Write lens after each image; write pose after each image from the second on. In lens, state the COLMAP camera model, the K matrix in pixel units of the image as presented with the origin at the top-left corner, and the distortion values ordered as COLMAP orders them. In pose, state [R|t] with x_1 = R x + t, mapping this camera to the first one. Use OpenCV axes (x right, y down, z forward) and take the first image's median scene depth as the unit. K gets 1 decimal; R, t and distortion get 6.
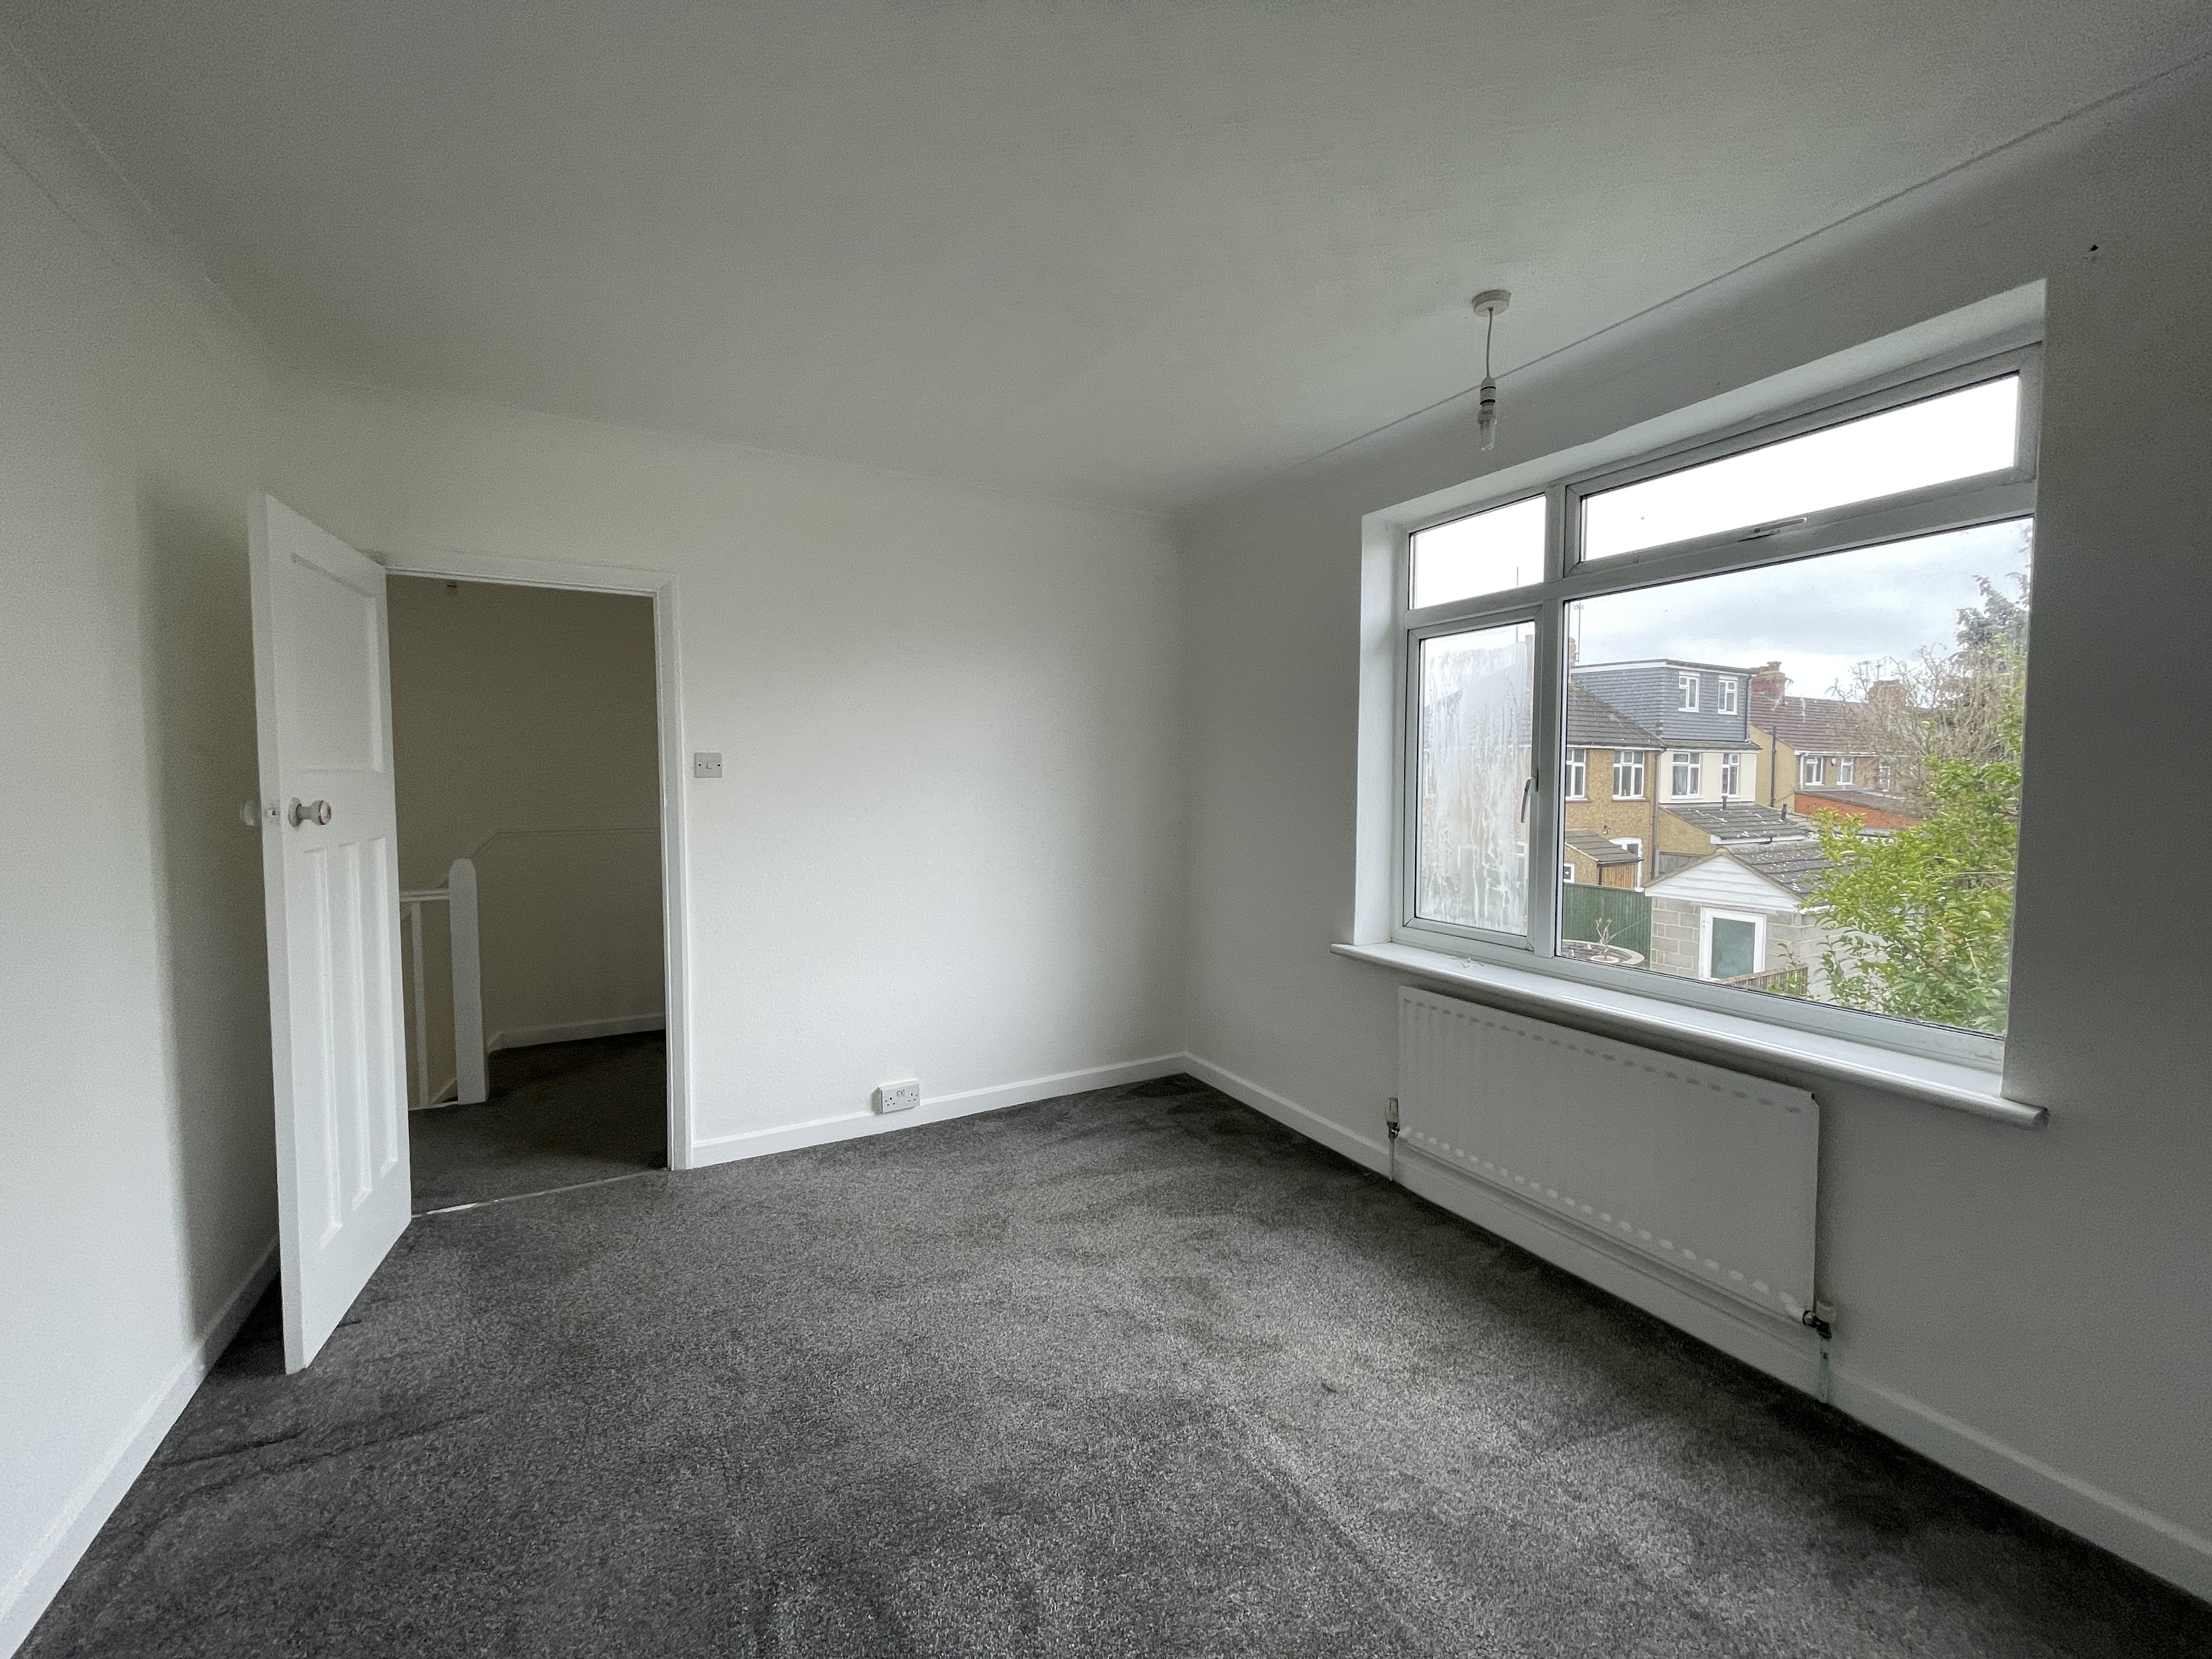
lens RADIAL K [[891.5, 0, 1097.6], [0, 891.5, 820.6], [0, 0, 1]] dist [-0.029583, 0.017725]
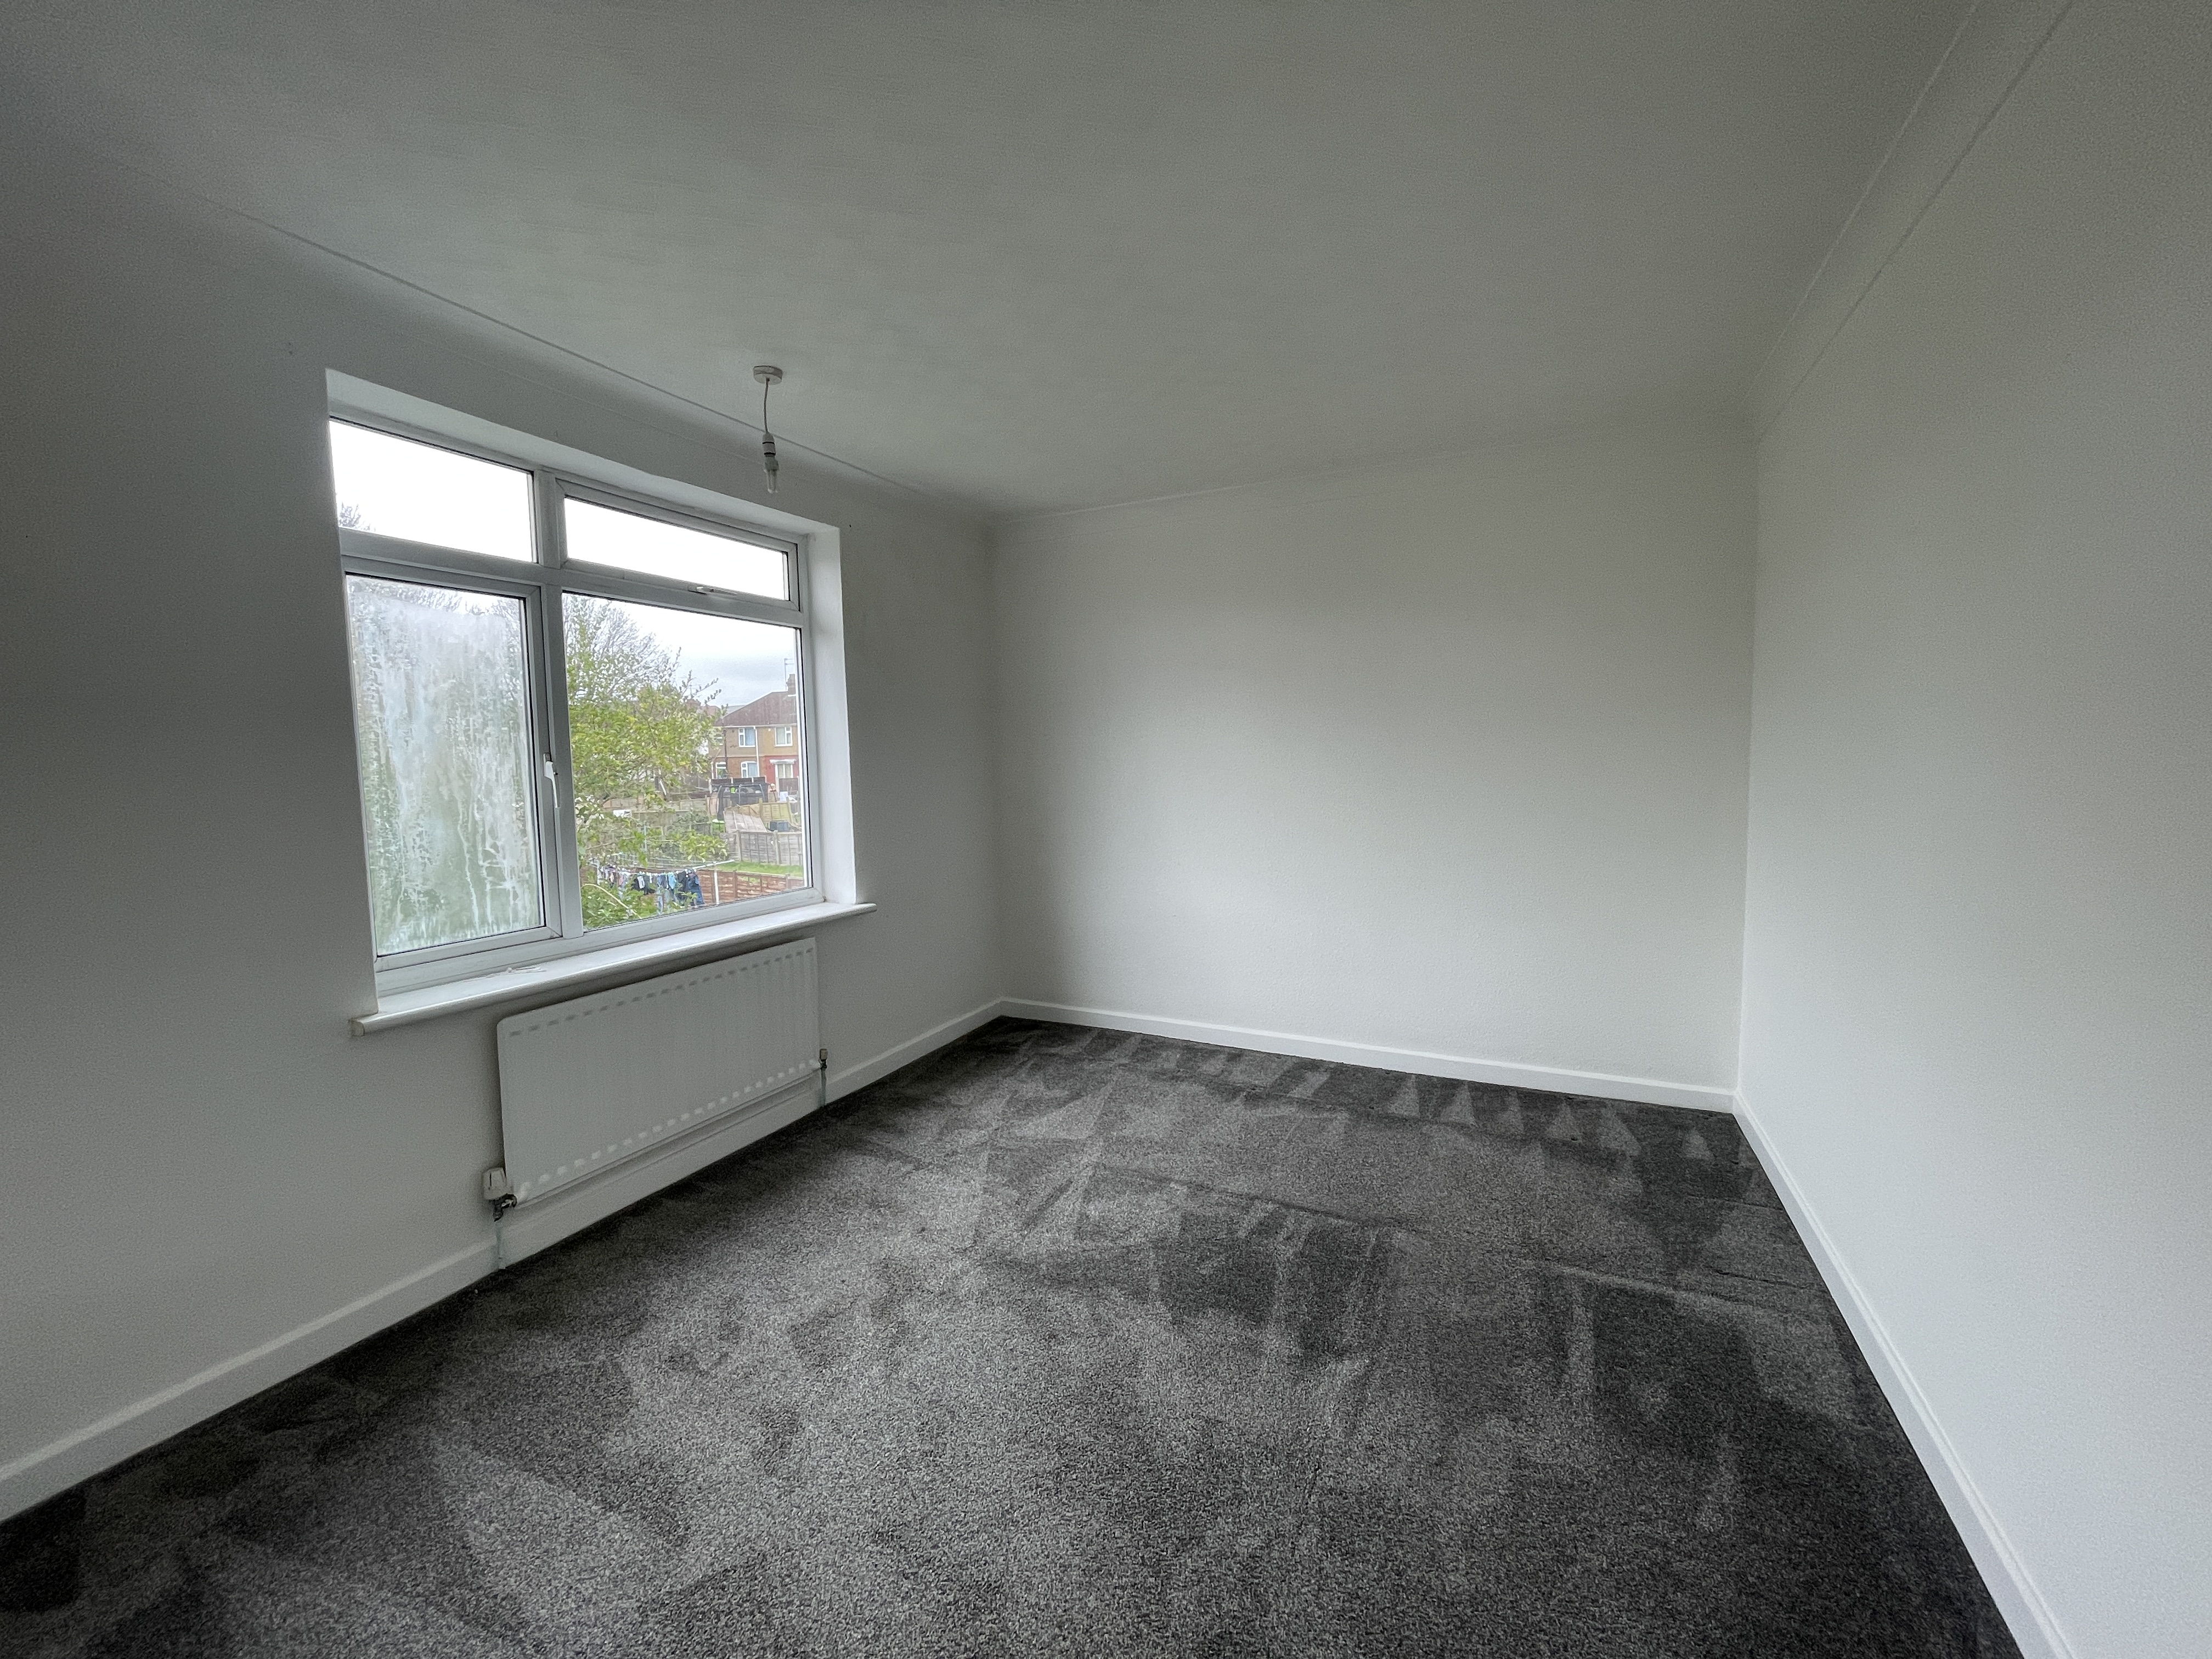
lens RADIAL K [[891.5, 0, 1097.6], [0, 891.5, 820.6], [0, 0, 1]] dist [-0.029583, 0.017725]
pose [[-0.580980, -0.047034, 0.812558, -0.634498], [0.060065, 0.993129, 0.100433, -0.043786], [-0.811699, 0.107156, -0.574163, 1.027368]]
